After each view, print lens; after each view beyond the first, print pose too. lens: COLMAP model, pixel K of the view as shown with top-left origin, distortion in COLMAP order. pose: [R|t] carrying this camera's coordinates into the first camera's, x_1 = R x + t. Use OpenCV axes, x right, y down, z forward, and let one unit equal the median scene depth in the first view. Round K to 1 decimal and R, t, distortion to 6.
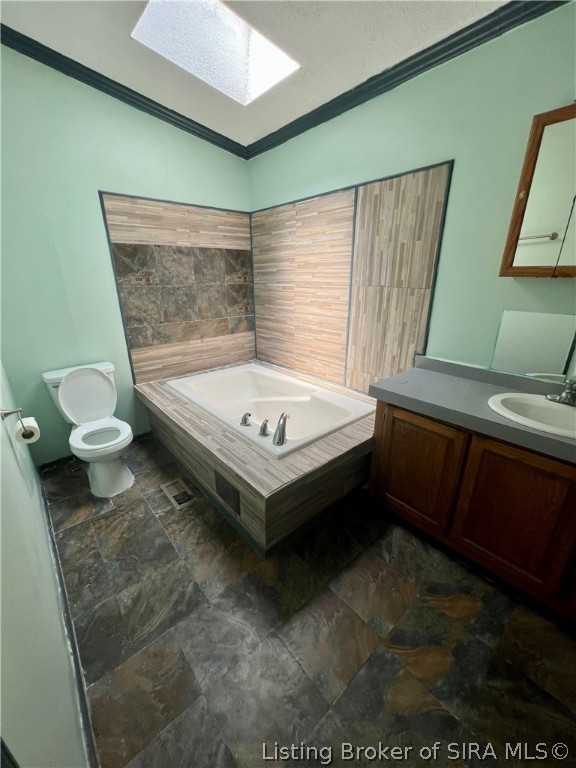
lens RADIAL K [[305.2, 0, 288.0], [0, 305.2, 384.0], [0, 0, 1]] dist [-0.001662, 0.000064]
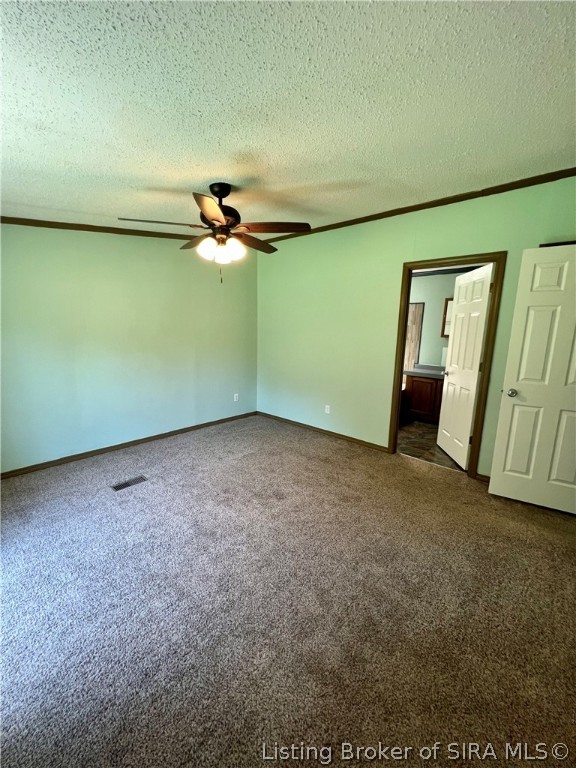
lens RADIAL K [[305.2, 0, 288.0], [0, 305.2, 384.0], [0, 0, 1]] dist [-0.001662, 0.000064]
pose [[0.991191, 0.010338, 0.132035, -1.131711], [0.011535, 0.986421, -0.163828, 0.551115], [-0.131936, 0.163908, 0.977613, -1.586543]]
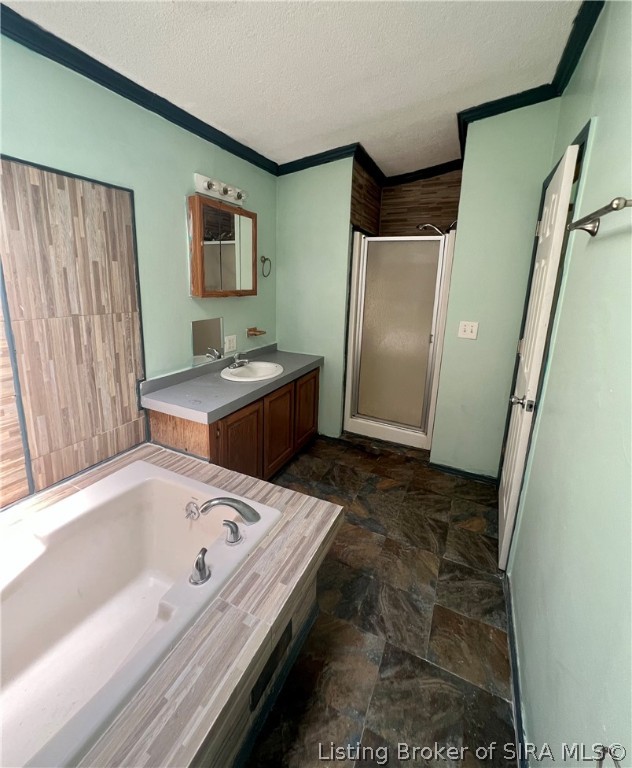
lens RADIAL K [[337.0, 0, 316.5], [0, 337.0, 347.7], [0, 0, 1]] dist [-0.000991, 0.000006]
pose [[-0.399441, -0.190832, 0.896677, -0.687271], [0.281894, 0.905141, 0.318208, -0.374087], [-0.872343, 0.379873, -0.307756, 0.850687]]
